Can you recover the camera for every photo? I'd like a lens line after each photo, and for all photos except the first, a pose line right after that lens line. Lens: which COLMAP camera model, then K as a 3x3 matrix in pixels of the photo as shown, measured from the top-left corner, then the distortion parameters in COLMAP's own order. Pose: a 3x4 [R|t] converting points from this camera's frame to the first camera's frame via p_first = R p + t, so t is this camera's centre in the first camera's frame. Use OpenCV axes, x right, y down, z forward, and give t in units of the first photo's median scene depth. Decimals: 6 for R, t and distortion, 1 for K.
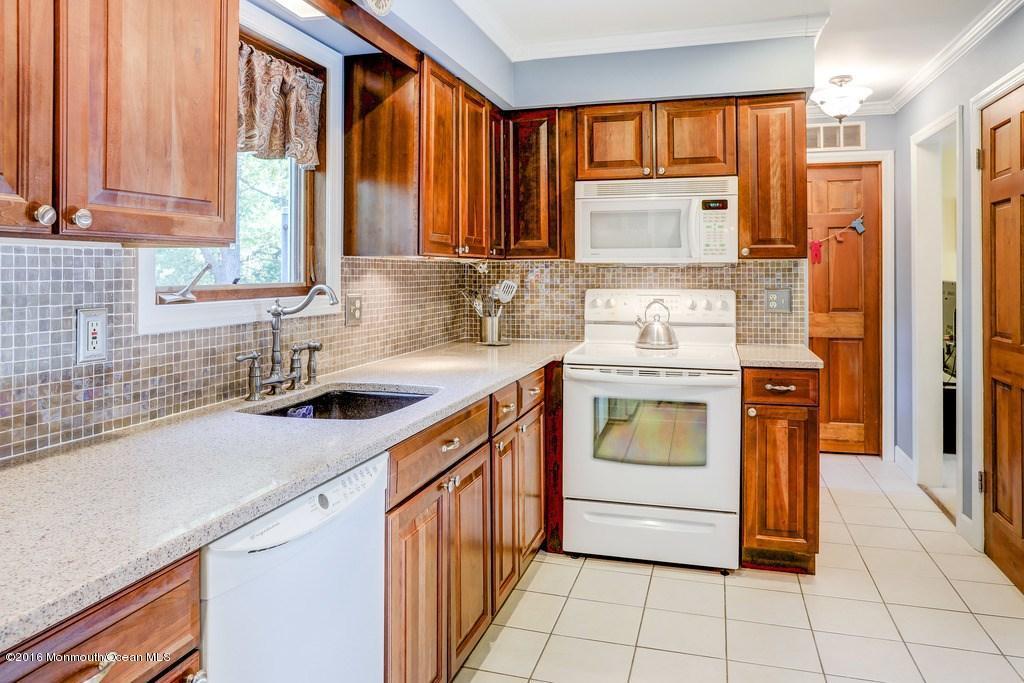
lens RADIAL K [[714.8, 0, 514.0], [0, 714.8, 267.1], [0, 0, 1]] dist [-0.002824, -0.000387]
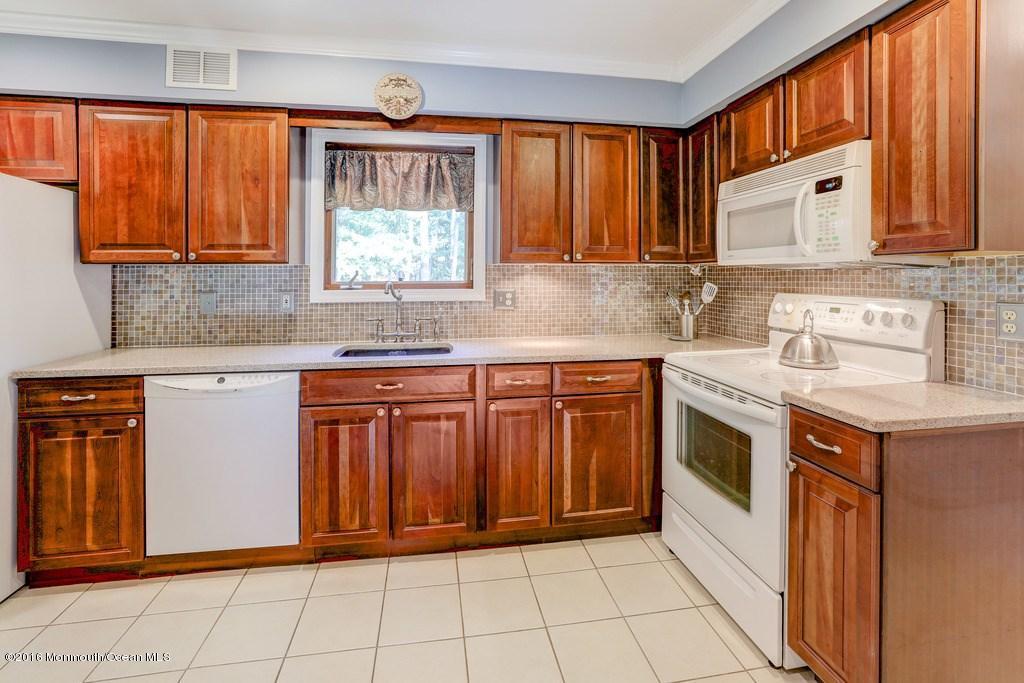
lens RADIAL K [[486.7, 0, 508.4], [0, 486.7, 274.9], [0, 0, 1]] dist [0.000128, 0.005699]
pose [[0.431096, 0.000239, -0.902306, 0.663186], [0.007419, 0.999965, 0.003810, 0.003167], [0.902276, -0.008337, 0.431079, 0.526150]]
